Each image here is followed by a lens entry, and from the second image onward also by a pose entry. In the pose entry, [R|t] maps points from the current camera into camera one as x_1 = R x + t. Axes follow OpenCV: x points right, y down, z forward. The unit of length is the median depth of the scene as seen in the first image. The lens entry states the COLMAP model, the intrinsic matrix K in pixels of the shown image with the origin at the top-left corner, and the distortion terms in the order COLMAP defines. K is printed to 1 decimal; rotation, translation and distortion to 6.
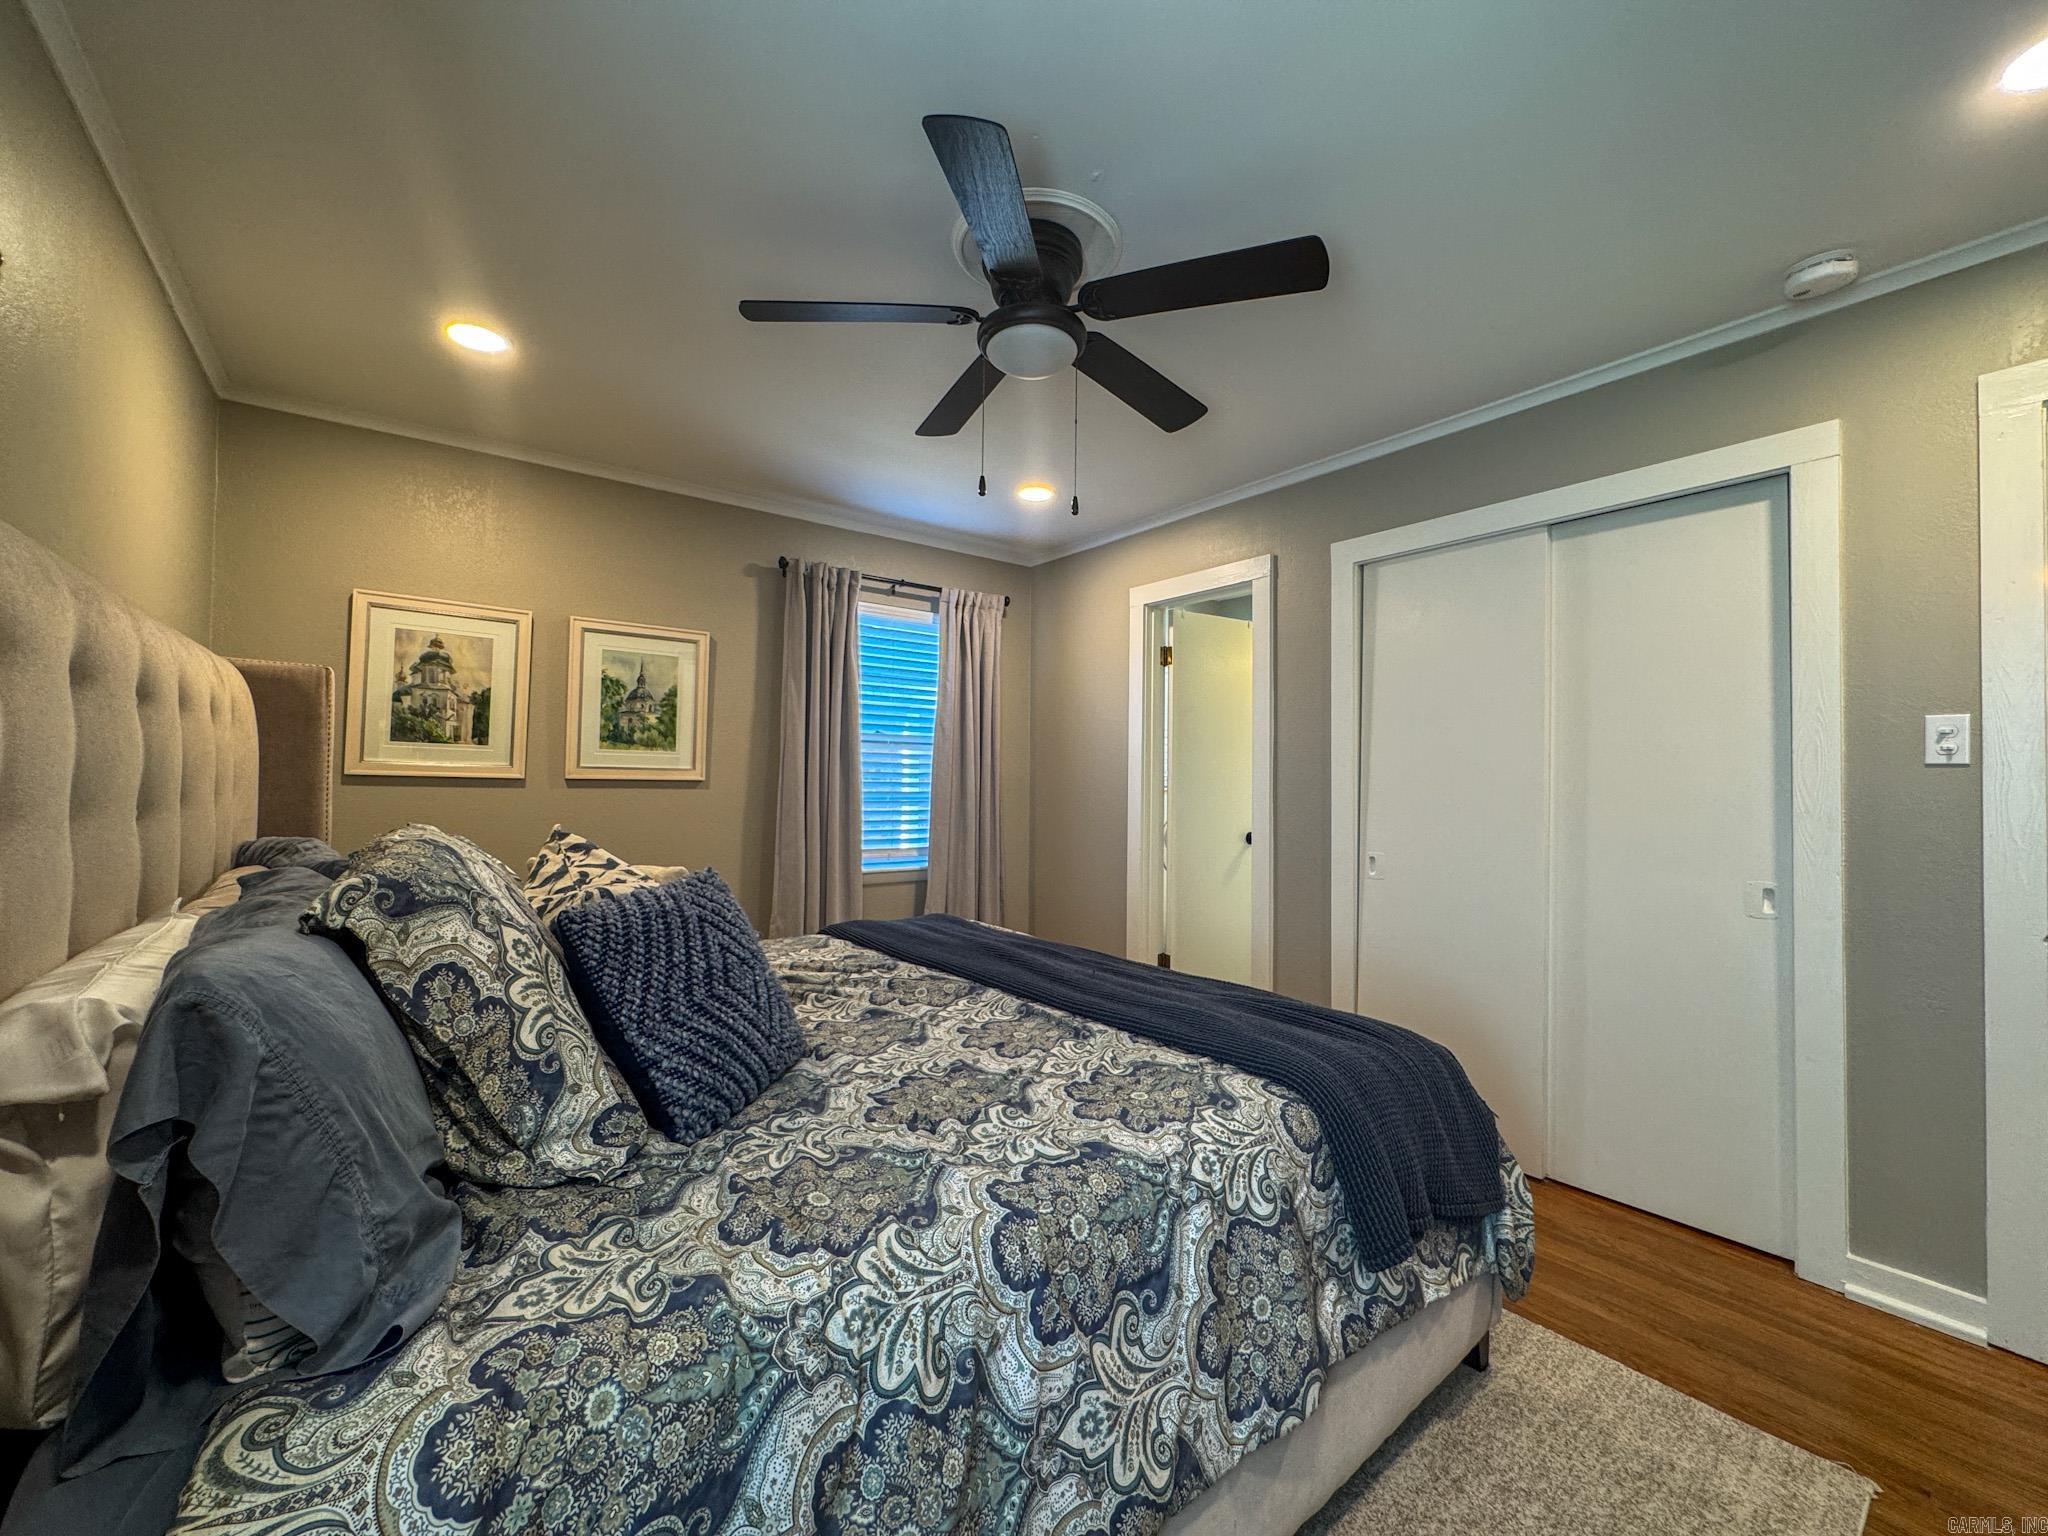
lens RADIAL K [[817.1, 0, 1027.7], [0, 817.1, 755.2], [0, 0, 1]] dist [-0.001171, -0.000032]
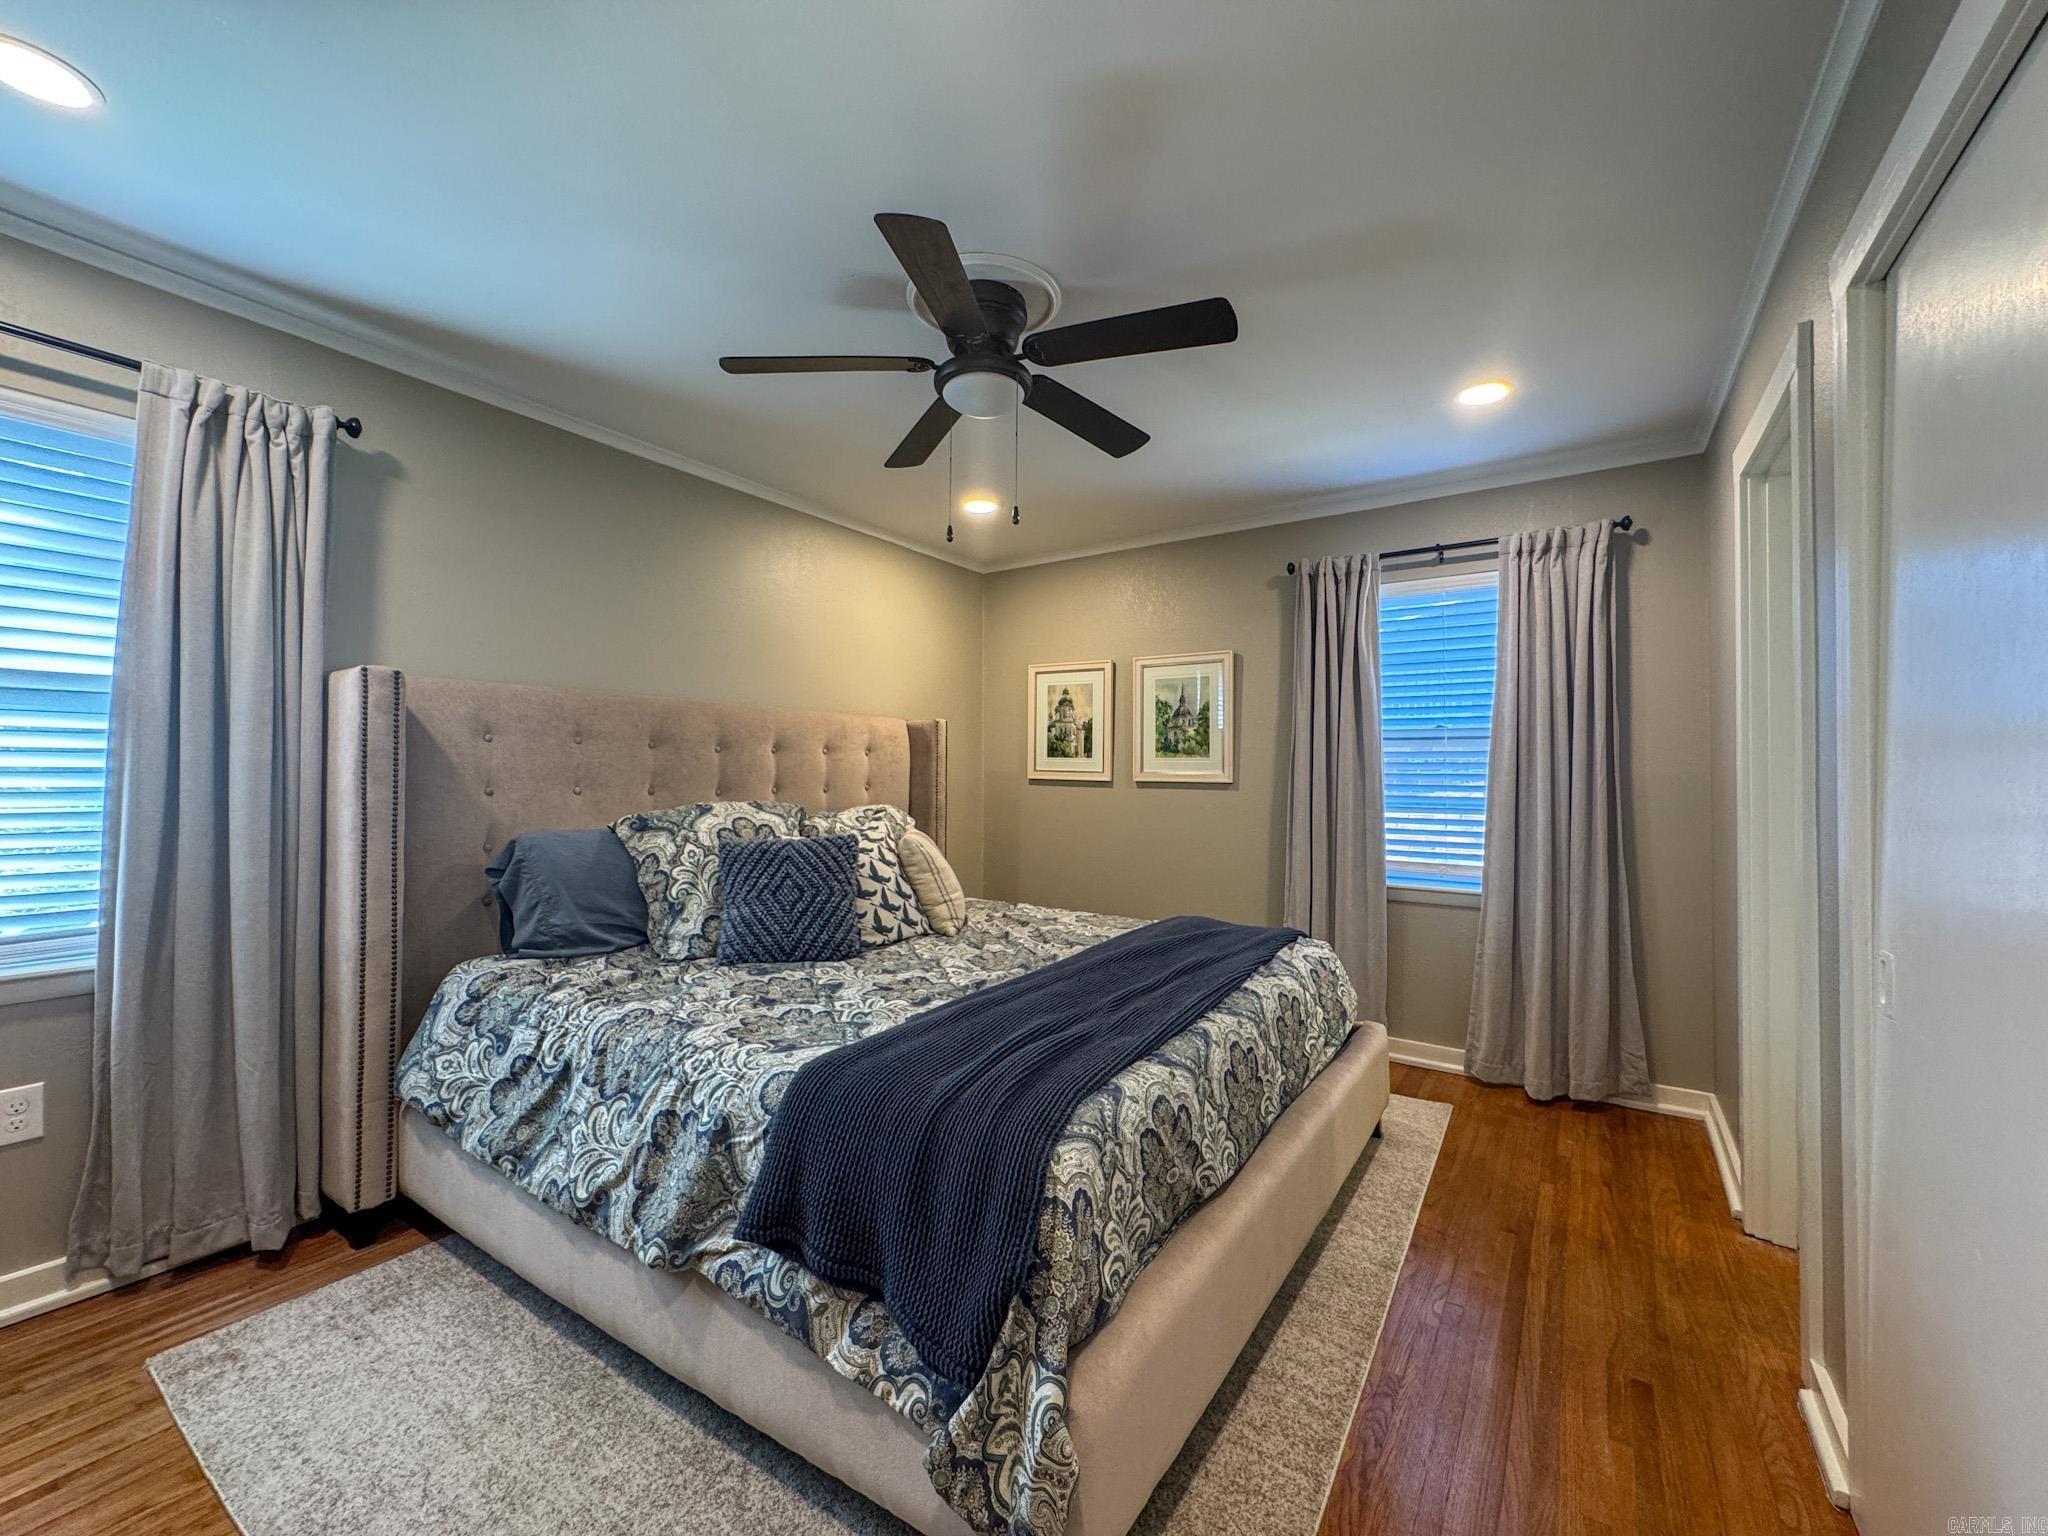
lens RADIAL K [[817.1, 0, 1034.2], [0, 817.1, 773.2], [0, 0, 1]] dist [-0.001171, -0.000032]
pose [[0.321722, -0.011037, -0.946770, 0.618476], [0.023024, 0.999728, -0.003831, 0.016879], [0.946554, -0.020566, 0.321889, 0.409701]]
